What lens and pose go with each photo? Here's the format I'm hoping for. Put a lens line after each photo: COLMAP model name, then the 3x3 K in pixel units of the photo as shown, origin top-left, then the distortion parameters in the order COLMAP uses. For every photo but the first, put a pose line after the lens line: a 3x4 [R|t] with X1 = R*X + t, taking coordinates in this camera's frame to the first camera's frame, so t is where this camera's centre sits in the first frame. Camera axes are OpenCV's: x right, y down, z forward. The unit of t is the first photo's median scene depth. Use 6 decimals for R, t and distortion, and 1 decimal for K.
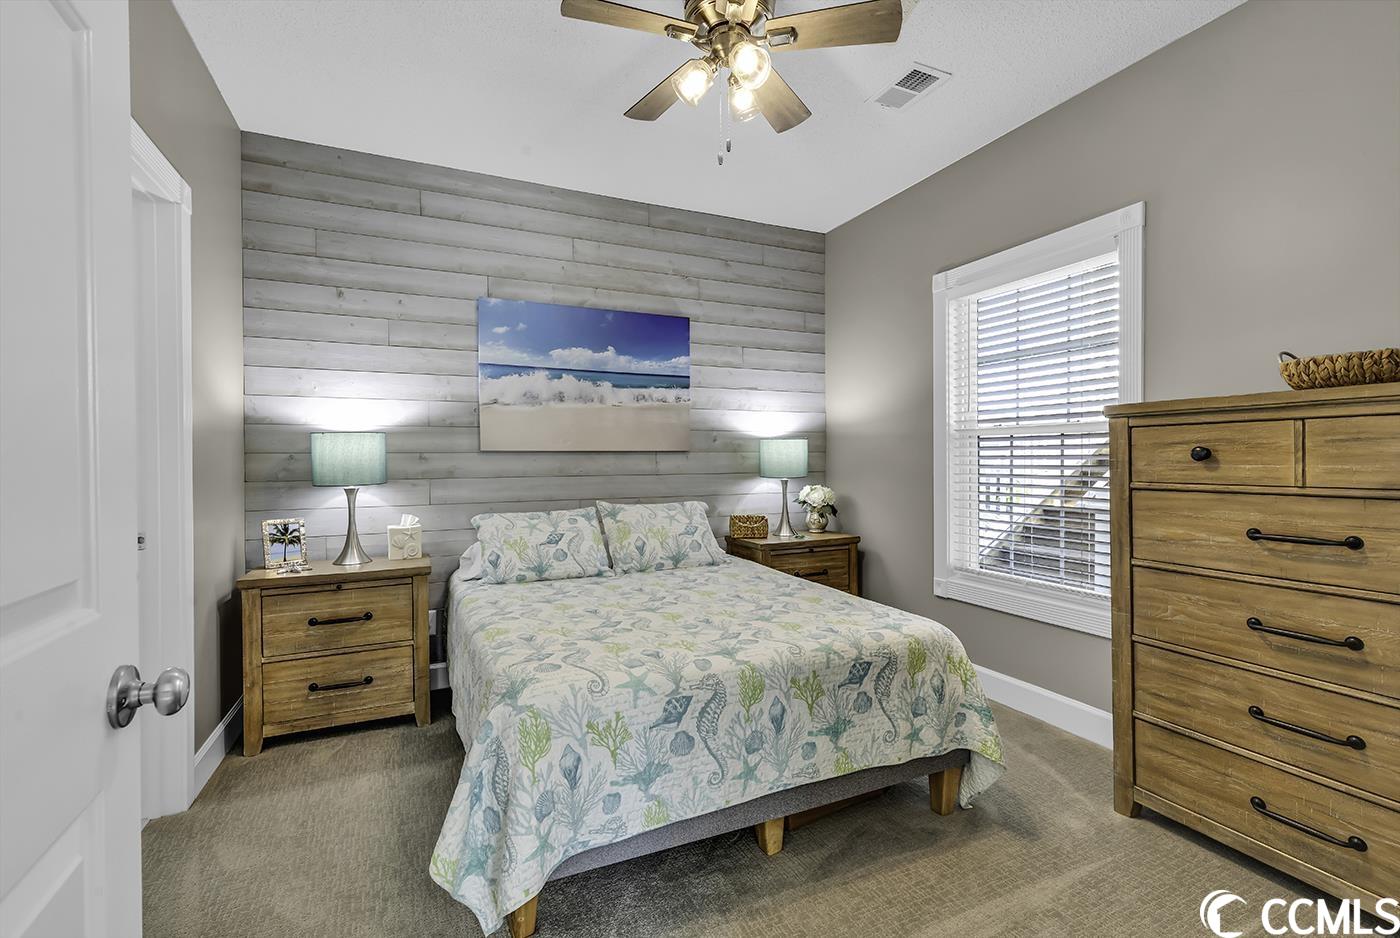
lens RADIAL K [[635.8, 0, 707.6], [0, 635.8, 463.9], [0, 0, 1]] dist [0.008538, -0.002688]
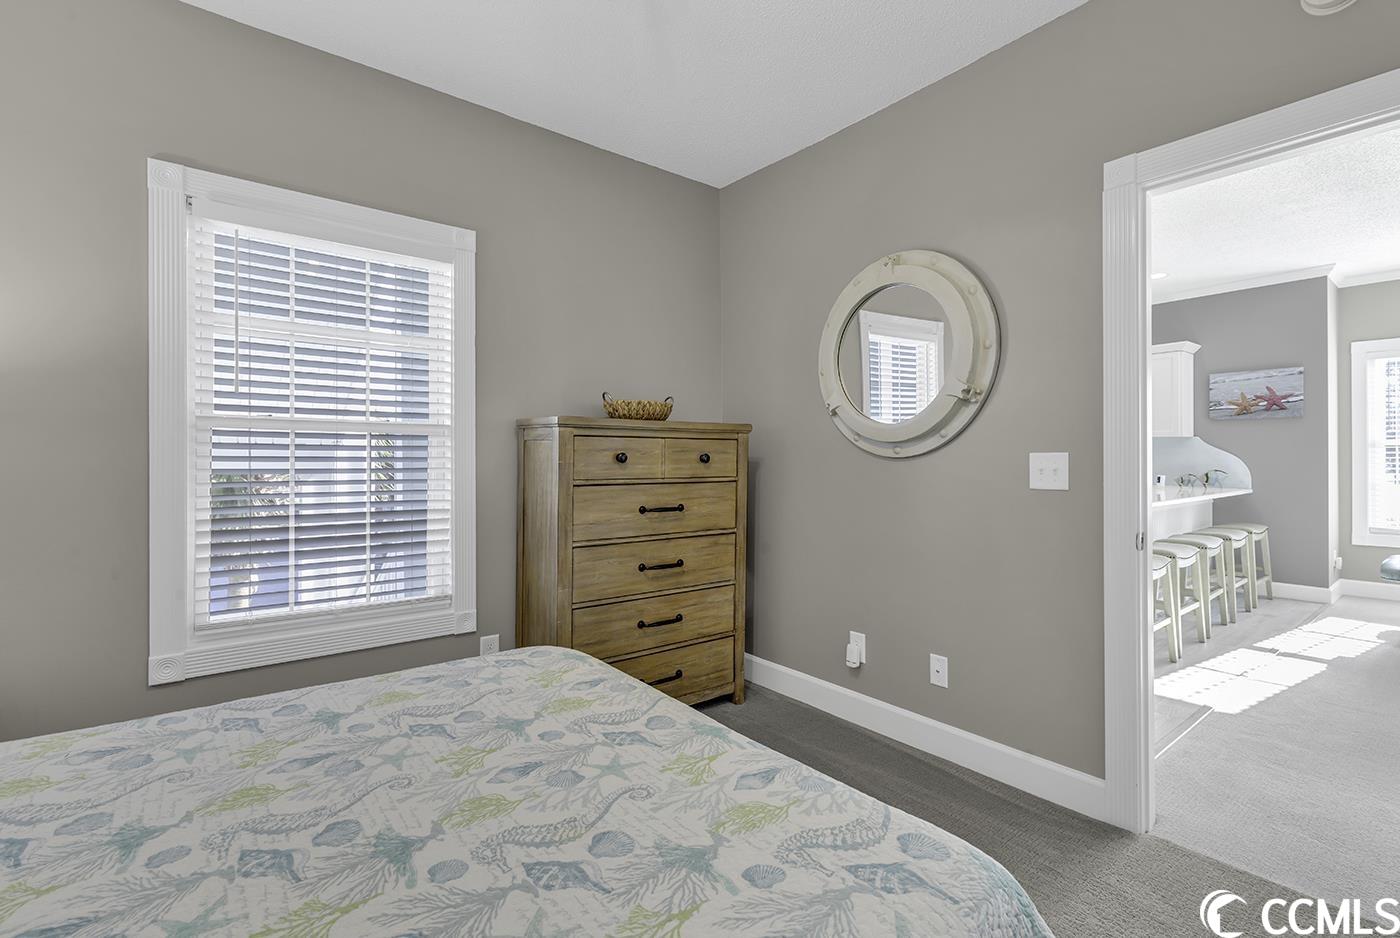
lens RADIAL K [[635.8, 0, 697.3], [0, 635.8, 458.6], [0, 0, 1]] dist [0.008538, -0.002688]
pose [[-0.229382, 0.007063, 0.973311, -0.598756], [0.007074, 0.999959, -0.005590, -0.004486], [-0.973311, 0.005603, -0.229423, 1.073060]]
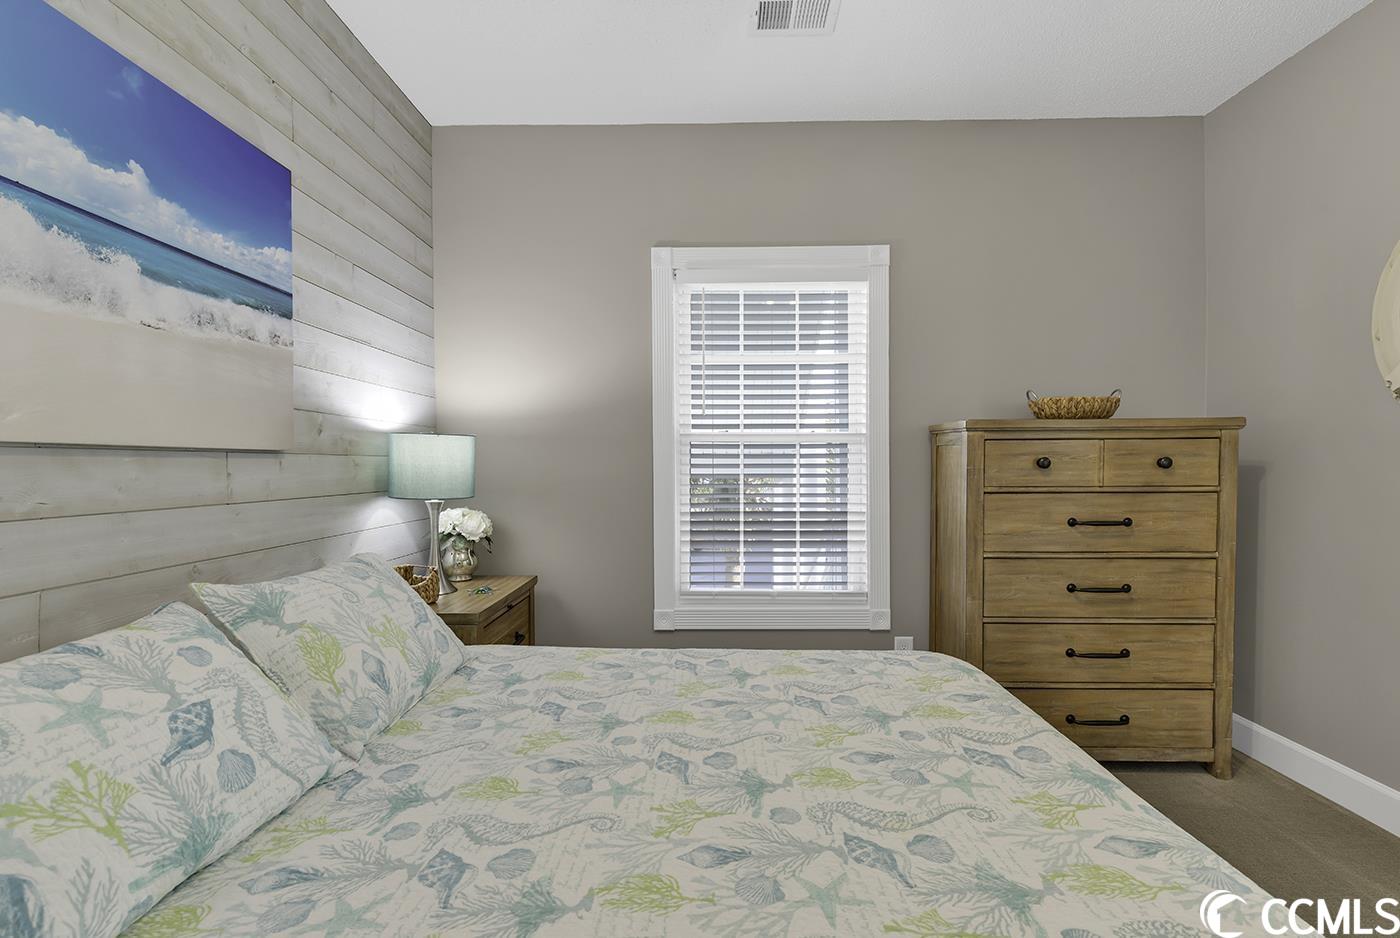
lens RADIAL K [[635.8, 0, 702.9], [0, 635.8, 476.9], [0, 0, 1]] dist [0.008538, -0.002688]
pose [[0.436949, -0.011884, 0.899408, -0.620836], [0.008495, 0.999923, 0.009085, -0.004831], [-0.899446, 0.003671, 0.437016, 0.975917]]
